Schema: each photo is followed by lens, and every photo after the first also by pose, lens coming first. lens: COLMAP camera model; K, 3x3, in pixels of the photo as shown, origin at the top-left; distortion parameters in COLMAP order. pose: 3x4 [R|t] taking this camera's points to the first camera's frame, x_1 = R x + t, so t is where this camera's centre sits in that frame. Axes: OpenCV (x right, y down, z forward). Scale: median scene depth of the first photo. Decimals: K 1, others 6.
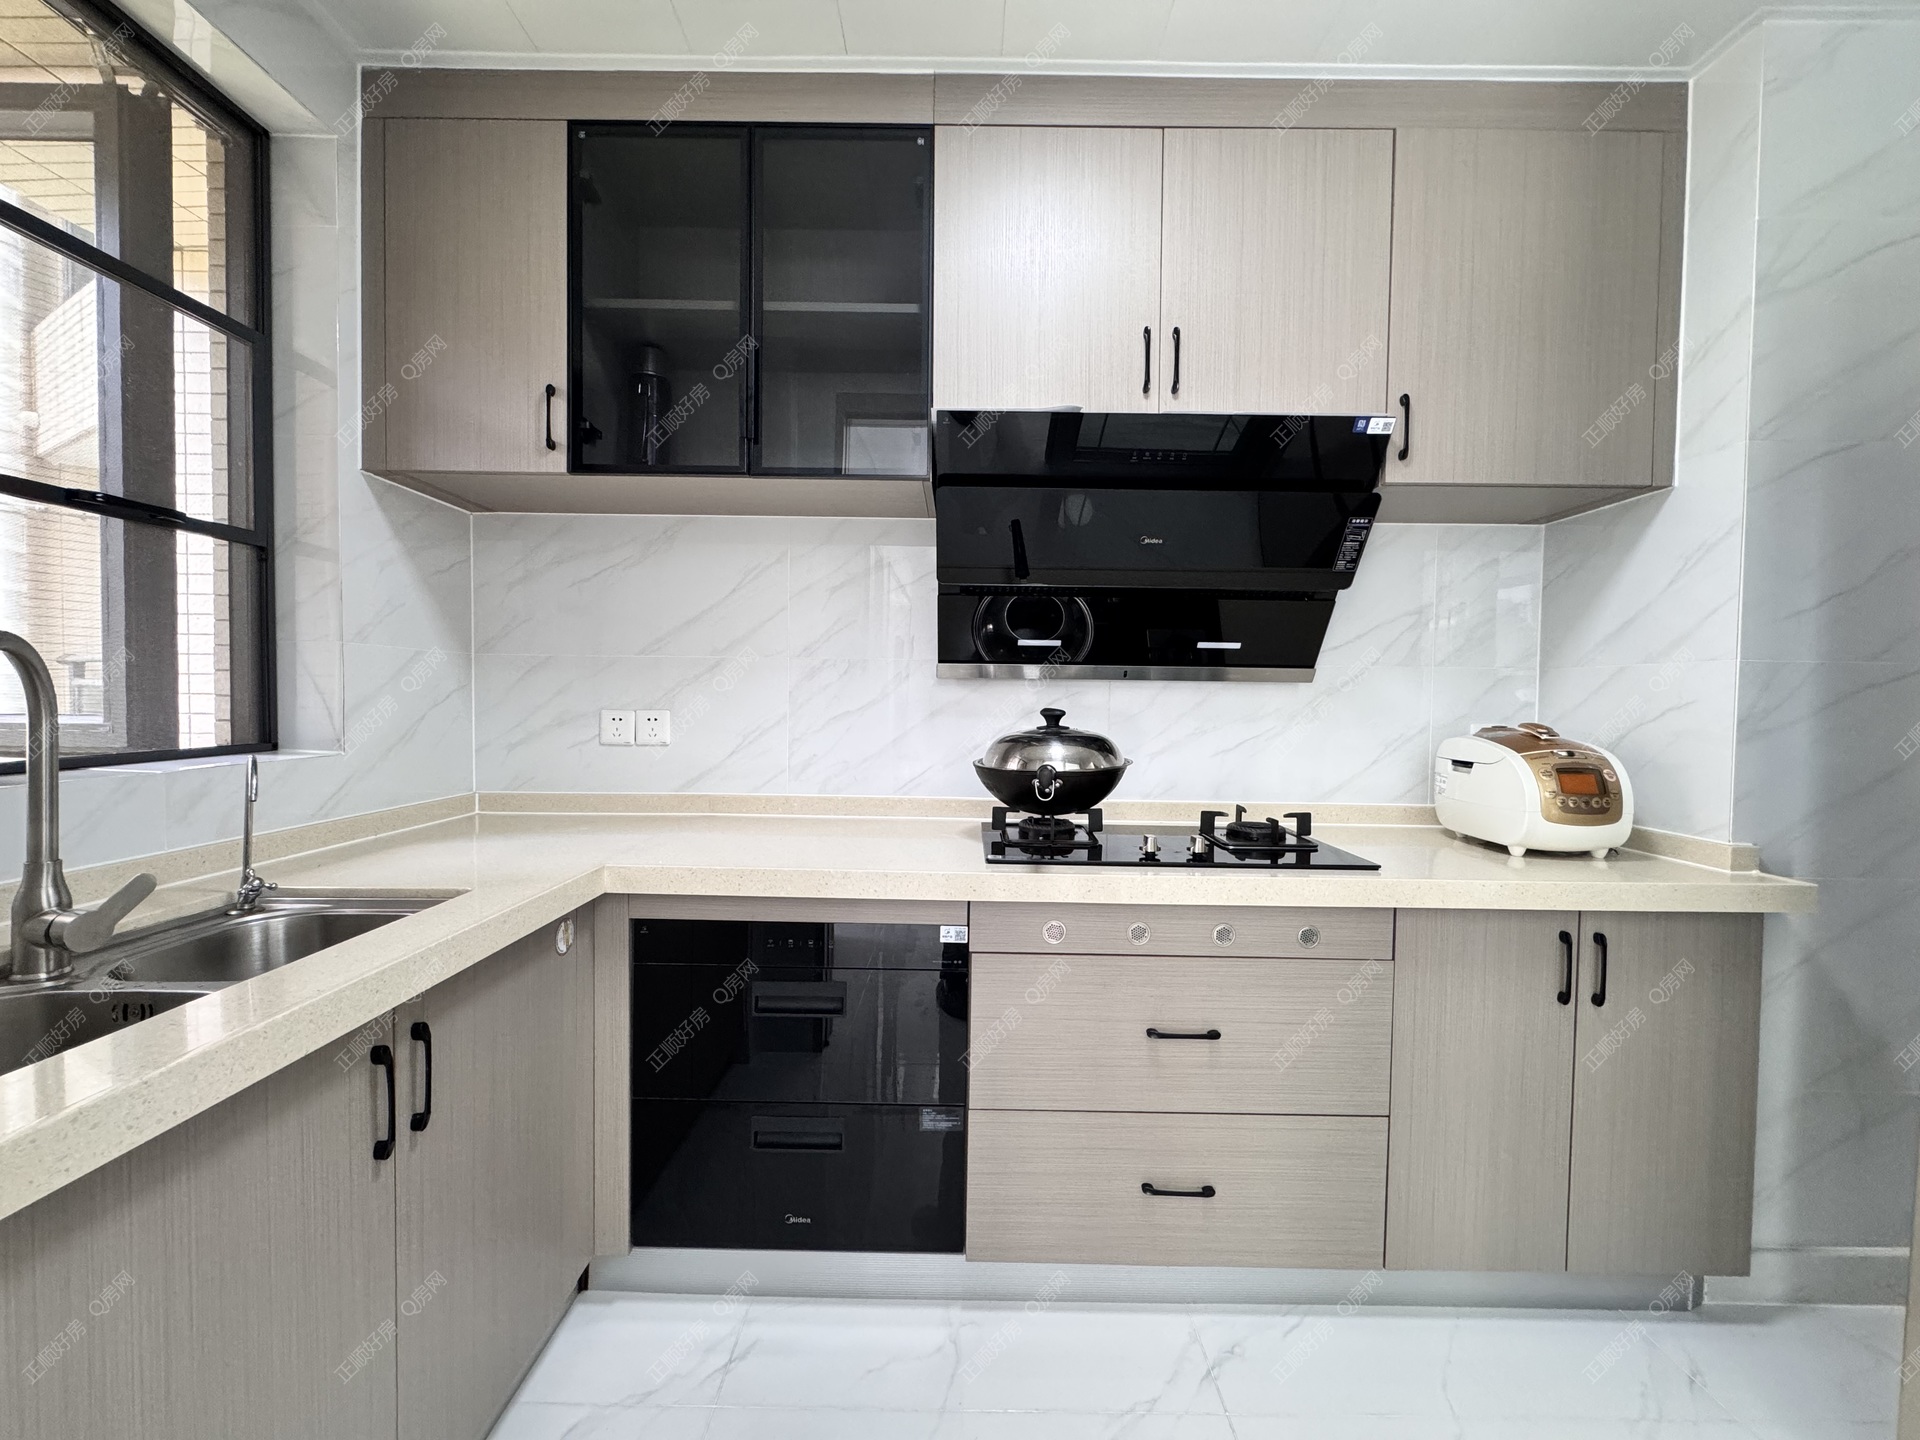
lens RADIAL K [[764.3, 0, 960.0], [0, 764.3, 720.0], [0, 0, 1]] dist [-0.001380, 0.000130]
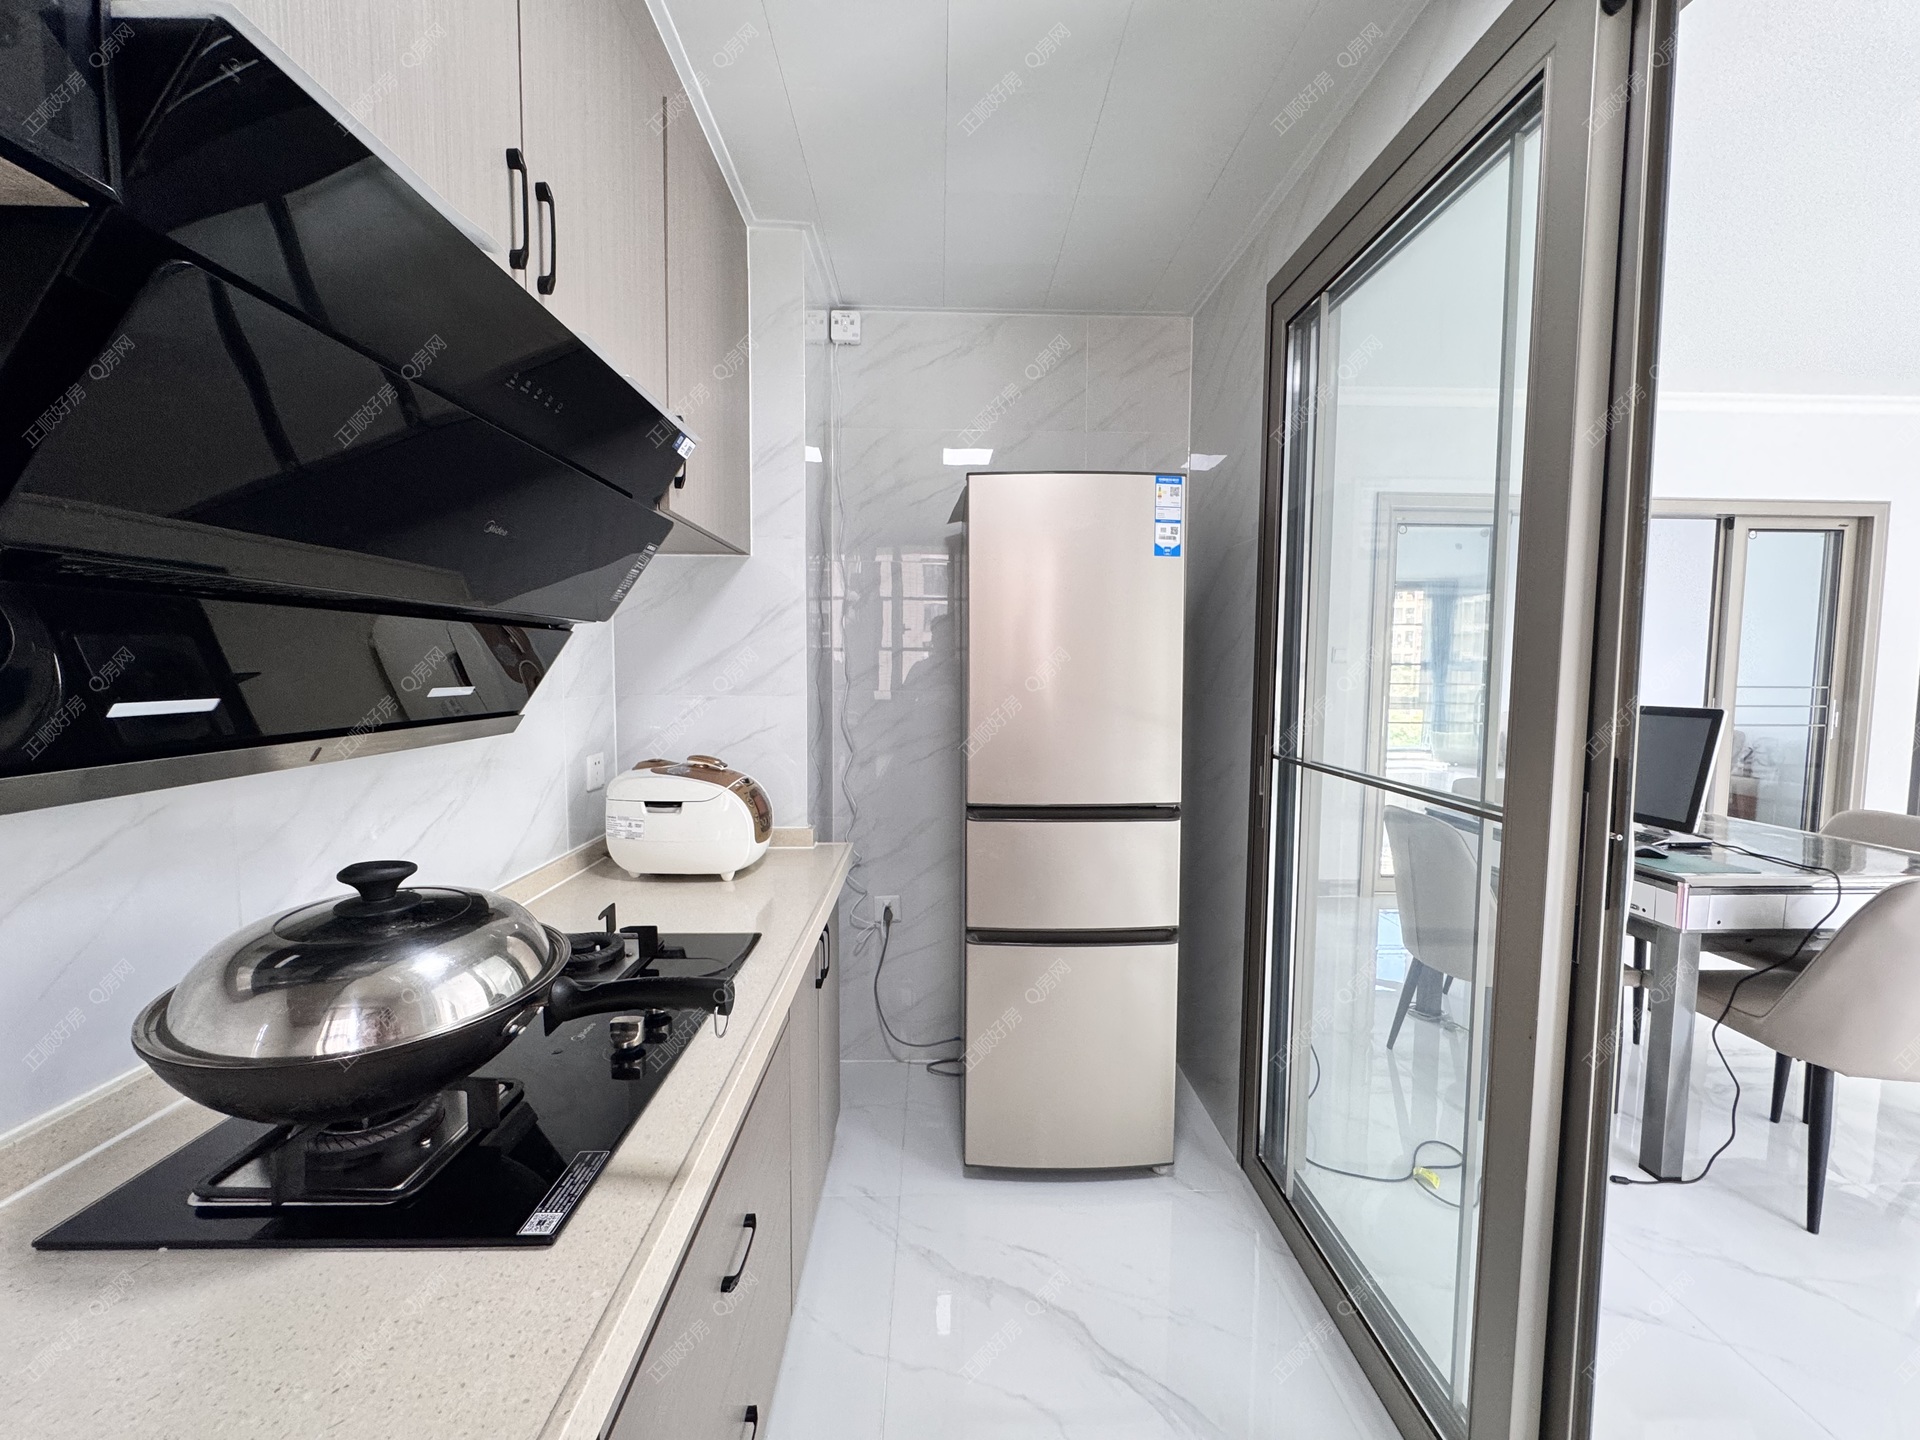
lens RADIAL K [[791.2, 0, 960.0], [0, 791.2, 720.0], [0, 0, 1]] dist [-0.005522, 0.000214]
pose [[-0.029839, -0.086525, 0.995803, -0.364904], [0.020506, 0.995984, 0.087155, -0.134536], [-0.999344, 0.023021, -0.027945, 0.659277]]
